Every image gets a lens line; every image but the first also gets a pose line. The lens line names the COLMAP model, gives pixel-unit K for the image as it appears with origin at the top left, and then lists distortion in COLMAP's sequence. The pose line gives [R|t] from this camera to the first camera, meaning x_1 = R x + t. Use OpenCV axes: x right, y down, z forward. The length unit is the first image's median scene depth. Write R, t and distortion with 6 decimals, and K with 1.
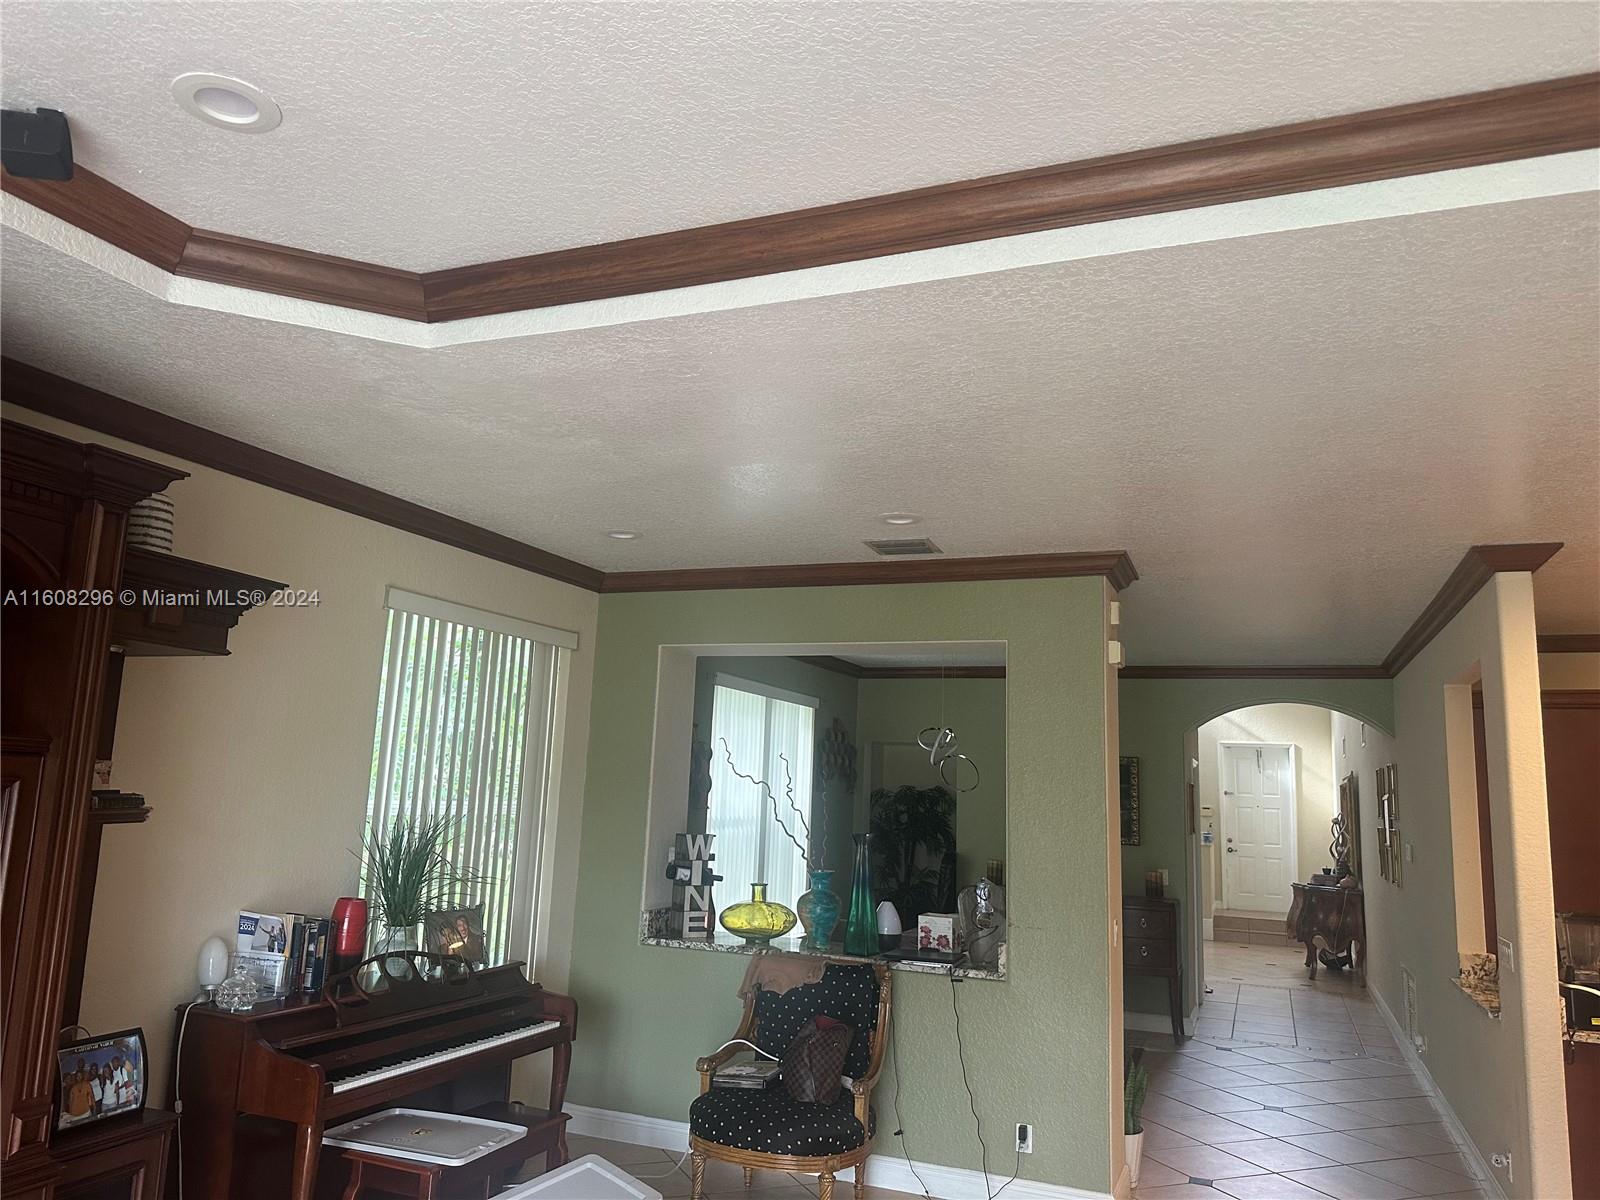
lens RADIAL K [[1135.9, 0, 795.1], [0, 1135.9, 627.5], [0, 0, 1]] dist [0.027274, -0.057408]
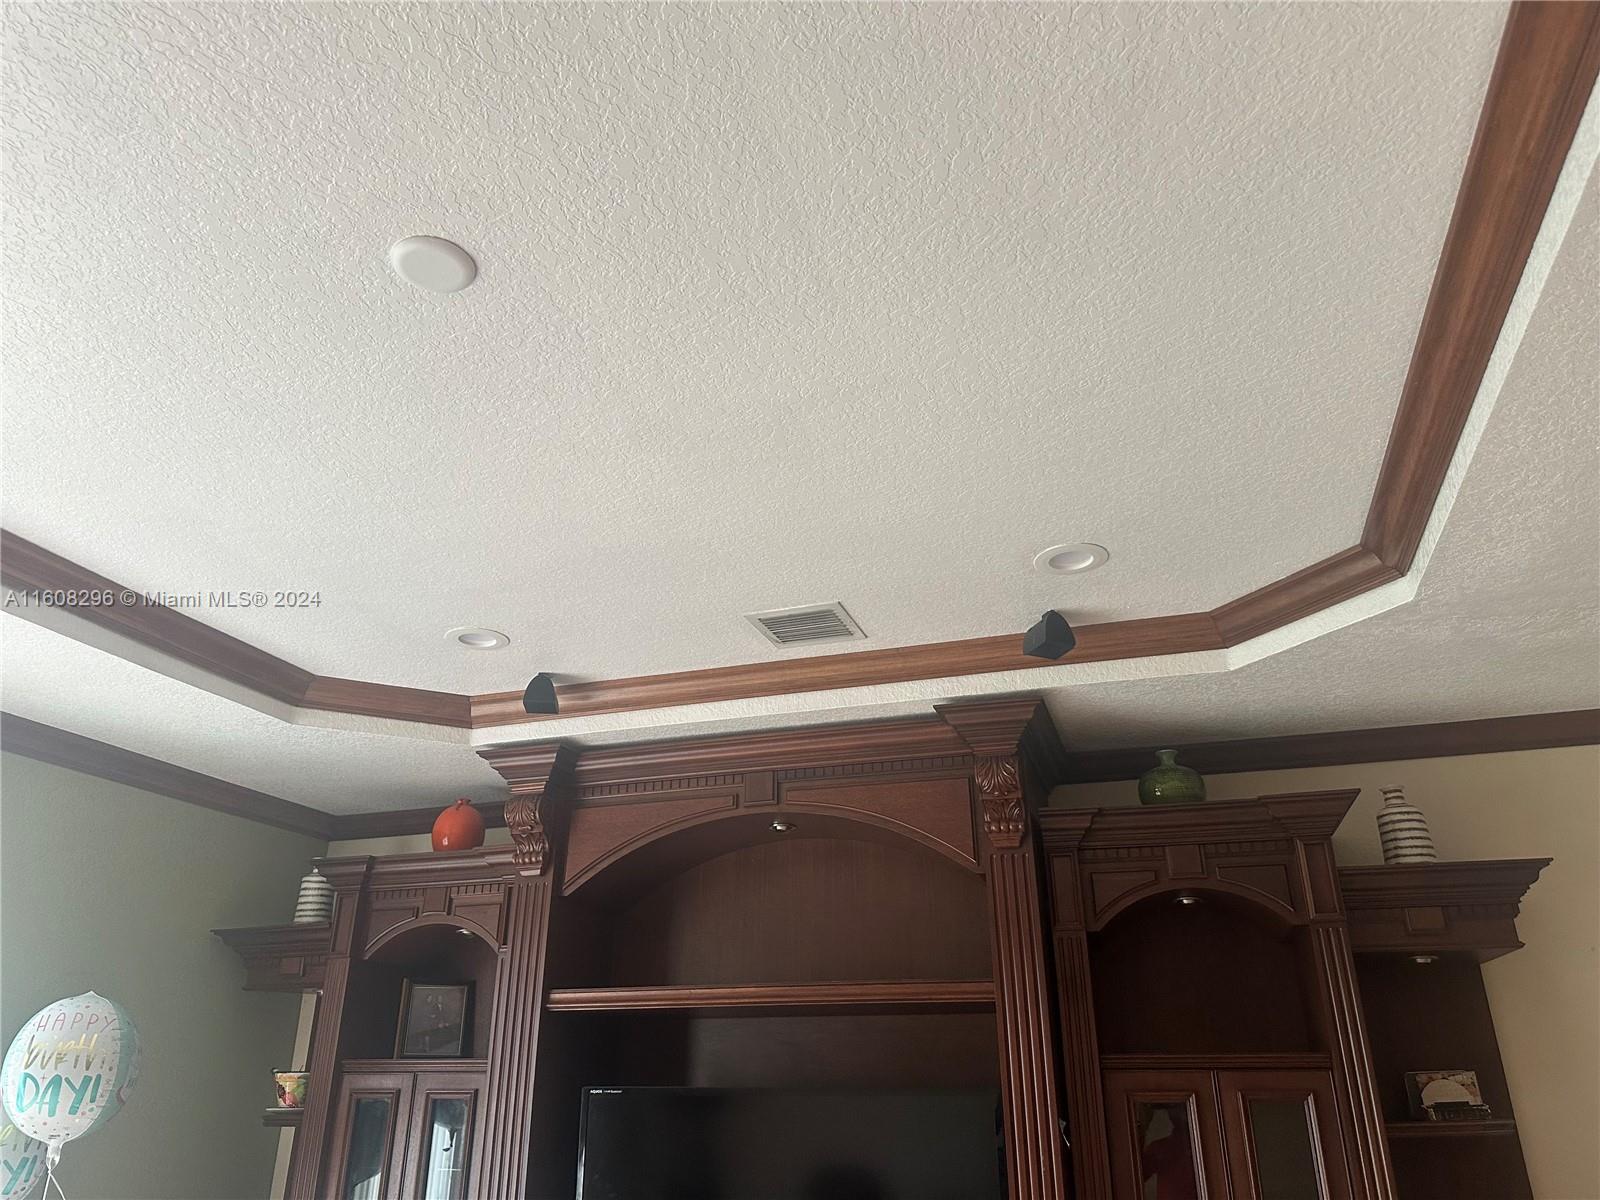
lens RADIAL K [[1138.9, 0, 800.0], [0, 1138.9, 600.0], [0, 0, 1]] dist [0.104982, -0.137736]
pose [[0.070931, -0.432111, -0.899026, 0.577528], [0.148957, 0.895779, -0.418798, 0.101524], [0.986296, -0.104211, 0.127905, 0.382549]]
